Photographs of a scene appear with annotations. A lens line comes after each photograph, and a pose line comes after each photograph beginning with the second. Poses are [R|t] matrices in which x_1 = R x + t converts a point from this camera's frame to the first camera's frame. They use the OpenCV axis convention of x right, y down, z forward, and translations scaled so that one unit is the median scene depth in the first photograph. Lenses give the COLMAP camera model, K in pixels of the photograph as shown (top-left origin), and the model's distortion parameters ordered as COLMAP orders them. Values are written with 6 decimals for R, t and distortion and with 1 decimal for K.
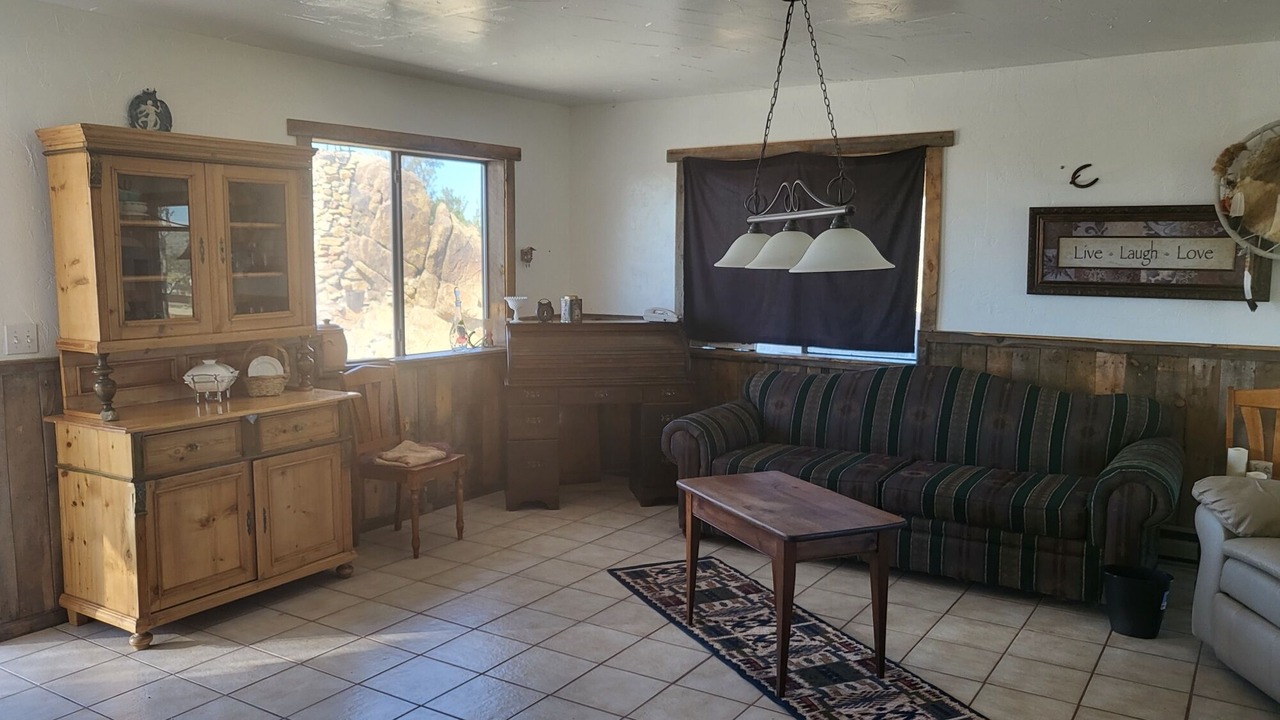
lens RADIAL K [[988.8, 0, 641.0], [0, 988.8, 359.3], [0, 0, 1]] dist [0.009767, 0.005202]
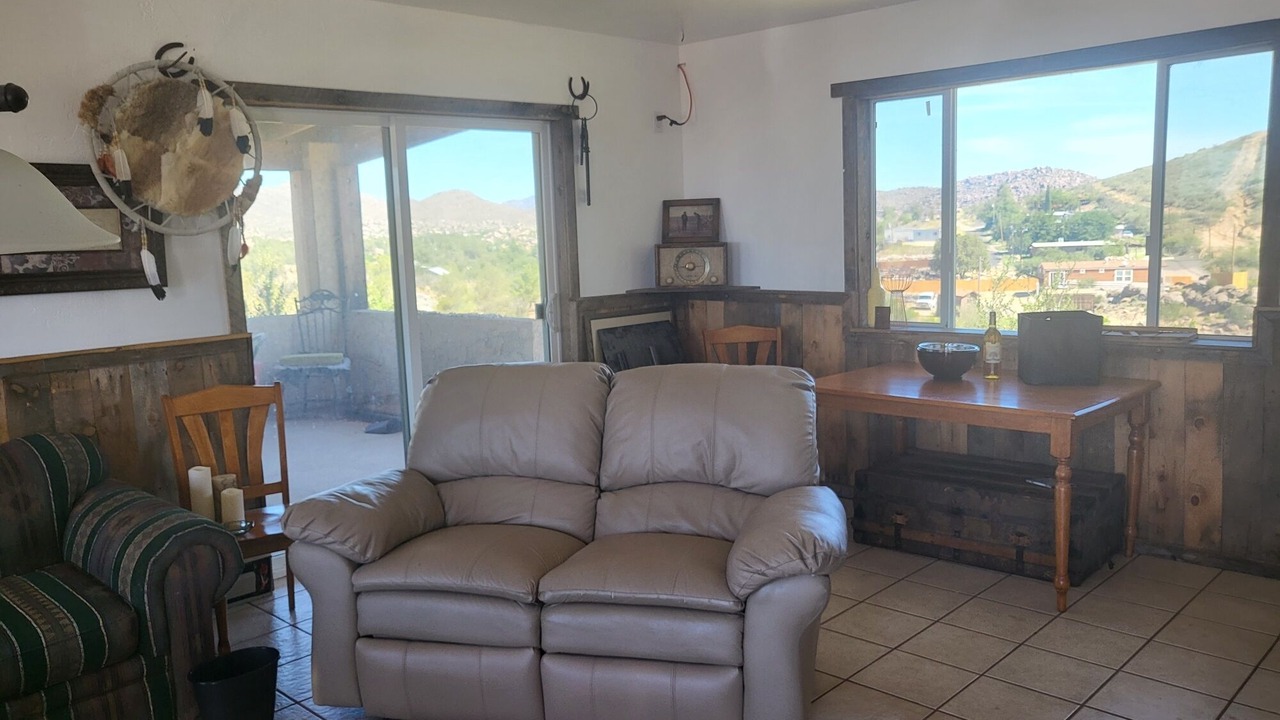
lens RADIAL K [[988.8, 0, 641.2], [0, 988.8, 365.6], [0, 0, 1]] dist [0.009767, 0.005202]
pose [[0.192116, -0.147824, 0.970175, -0.097855], [0.137287, 0.982917, 0.122580, -0.040357], [-0.971722, 0.109643, 0.209128, 0.453539]]
